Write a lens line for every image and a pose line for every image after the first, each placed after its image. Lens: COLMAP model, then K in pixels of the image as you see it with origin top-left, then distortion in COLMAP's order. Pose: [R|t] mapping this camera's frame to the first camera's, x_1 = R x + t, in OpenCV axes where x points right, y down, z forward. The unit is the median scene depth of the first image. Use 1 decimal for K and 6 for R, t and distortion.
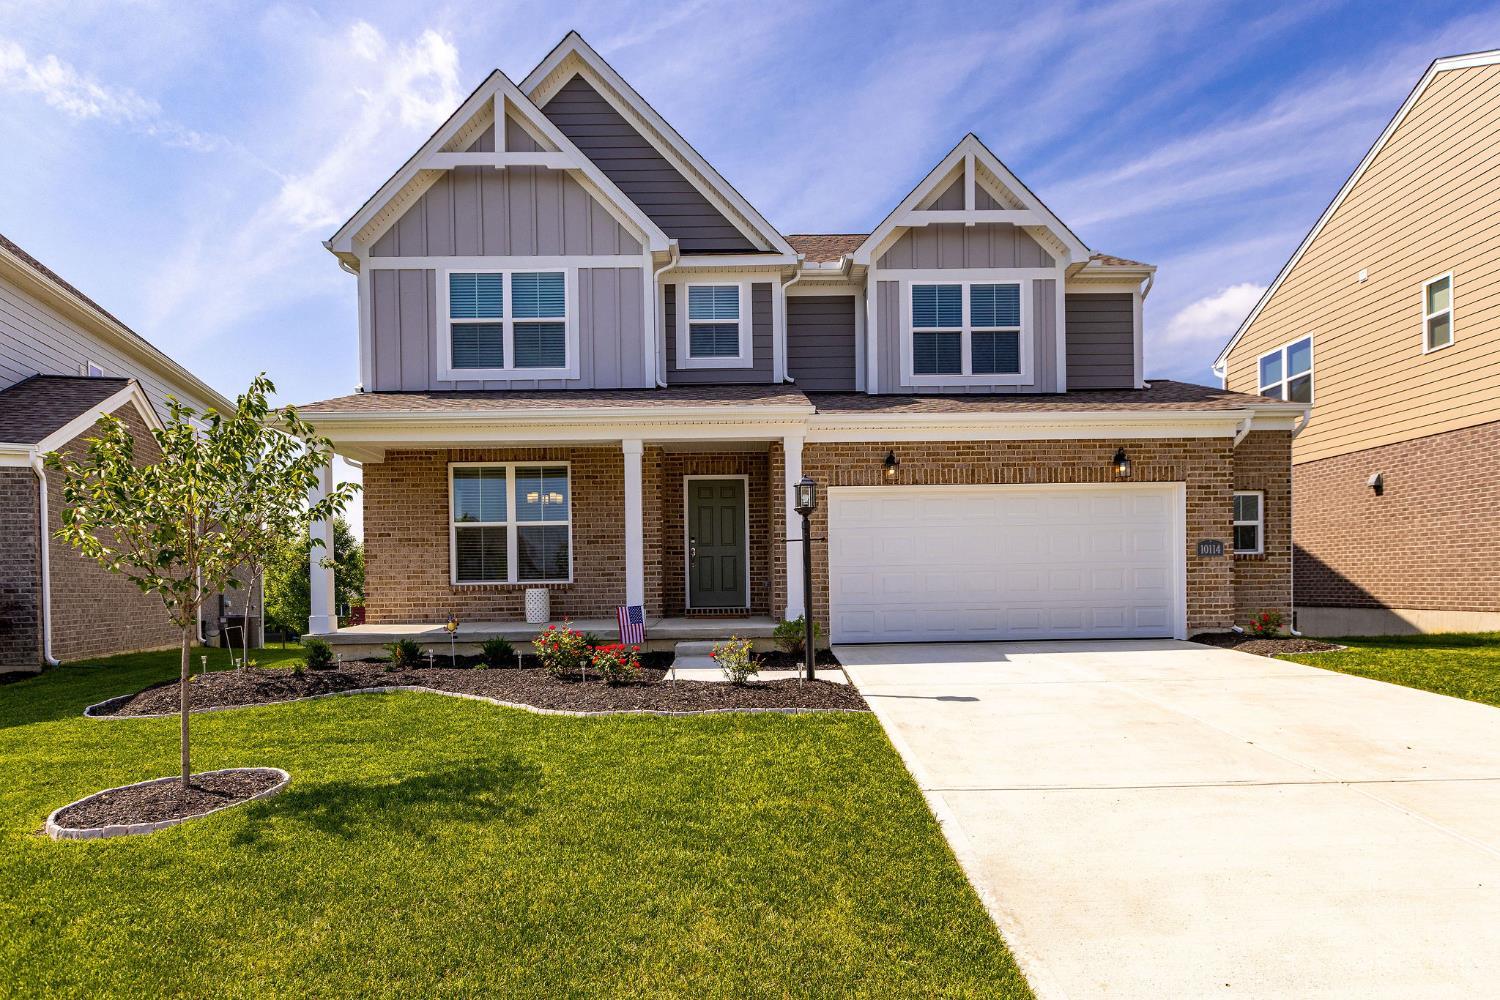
lens RADIAL K [[847.2, 0, 752.1], [0, 847.2, 580.8], [0, 0, 1]] dist [-0.001050, 0.001066]
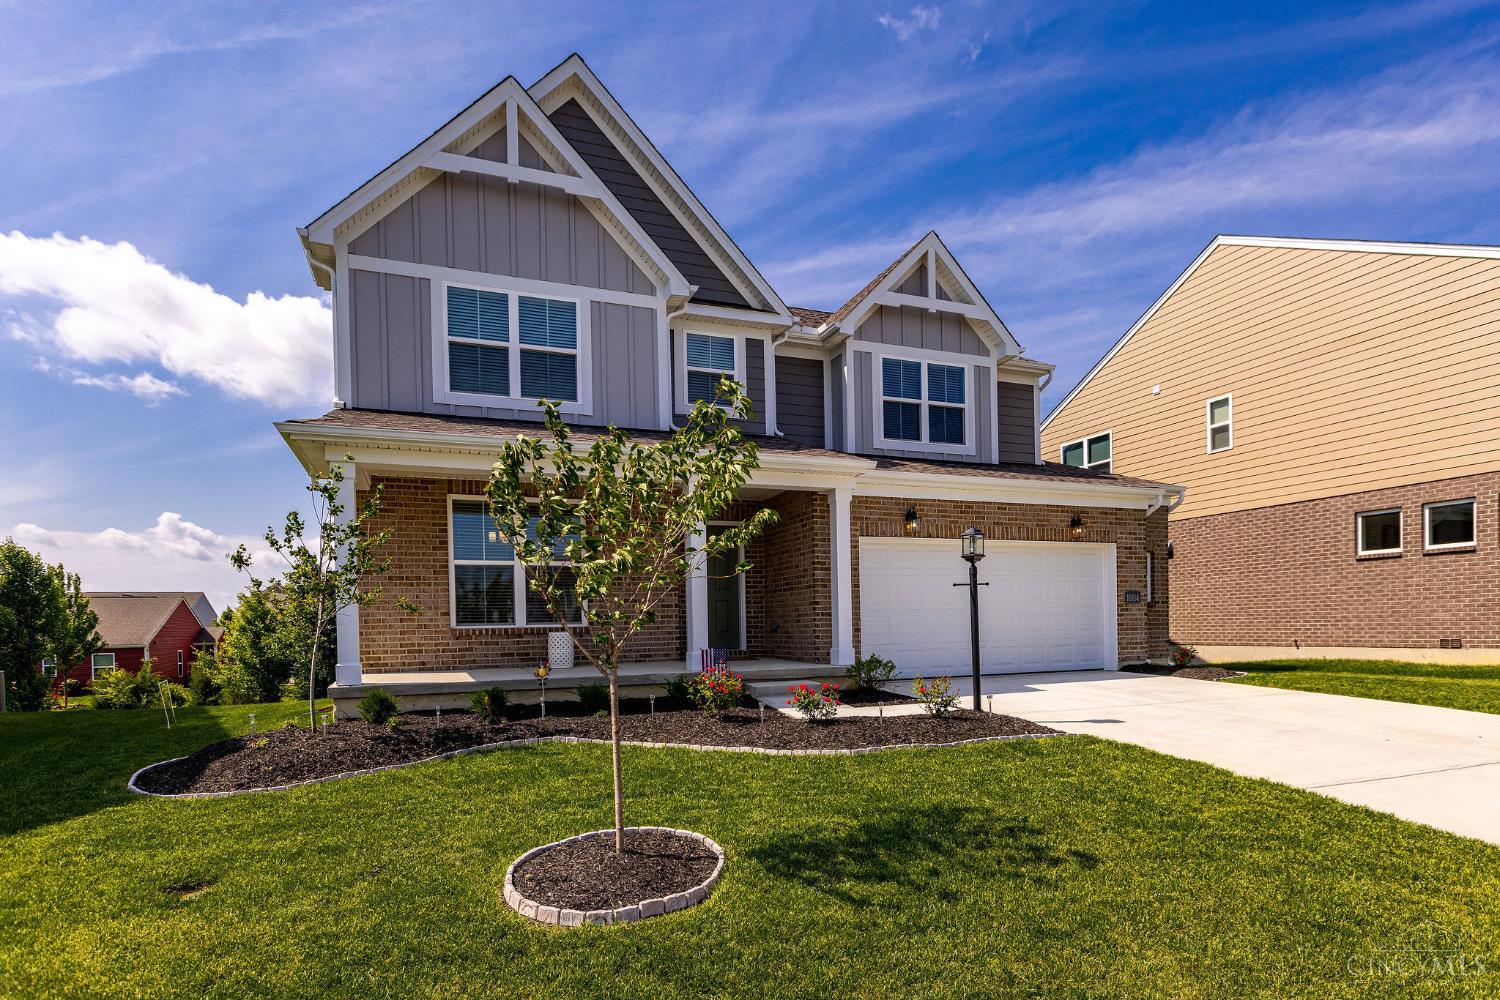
lens RADIAL K [[807.4, 0, 748.7], [0, 807.4, 626.9], [0, 0, 1]] dist [-0.000380, -0.000761]
pose [[0.934536, -0.002198, 0.355861, -0.363384], [0.002545, 0.999997, -0.000505, 0.004438], [-0.355858, 0.001378, 0.934539, 0.074597]]
